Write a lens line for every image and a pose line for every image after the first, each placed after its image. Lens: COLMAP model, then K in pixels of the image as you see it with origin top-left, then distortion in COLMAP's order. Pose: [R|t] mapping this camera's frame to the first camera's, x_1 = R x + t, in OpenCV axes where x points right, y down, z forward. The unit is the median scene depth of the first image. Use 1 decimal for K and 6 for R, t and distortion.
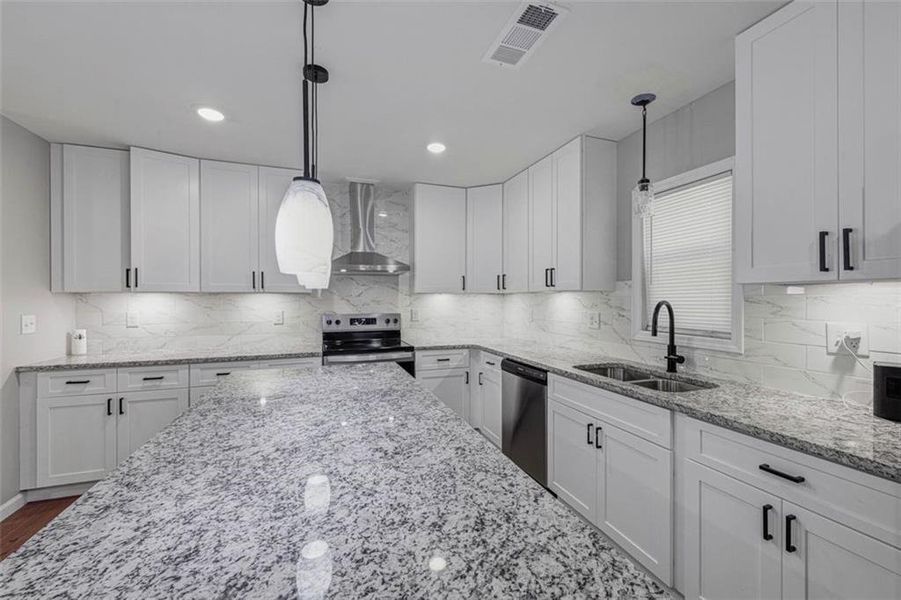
lens RADIAL K [[363.0, 0, 450.5], [0, 363.0, 300.0], [0, 0, 1]] dist [-0.000829, -0.000048]
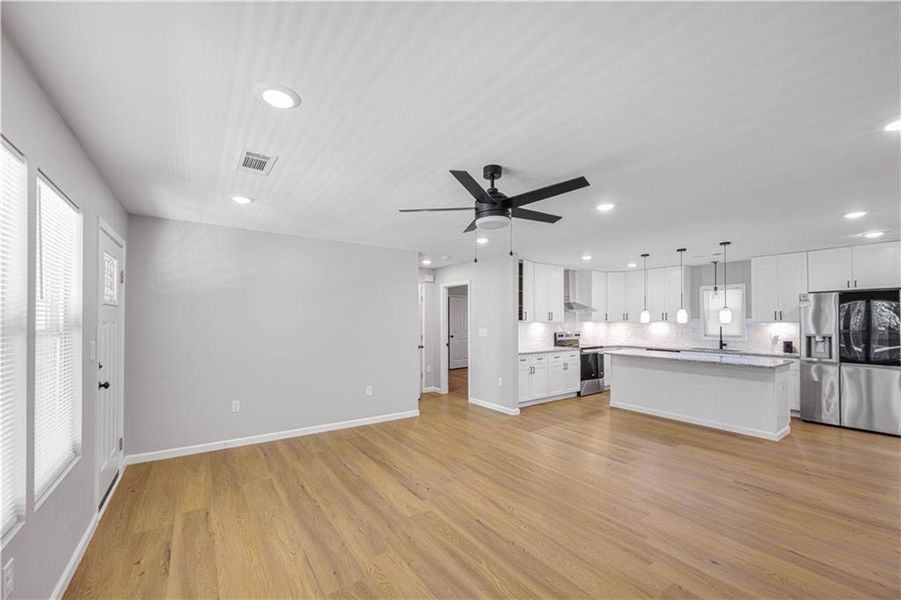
lens RADIAL K [[363.0, 0, 450.5], [0, 363.0, 300.0], [0, 0, 1]] dist [-0.000829, -0.000048]
pose [[0.961557, 0.020630, 0.273829, -2.061473], [-0.005777, 0.998473, -0.054940, -0.033699], [-0.274545, 0.051246, 0.960208, -1.152200]]
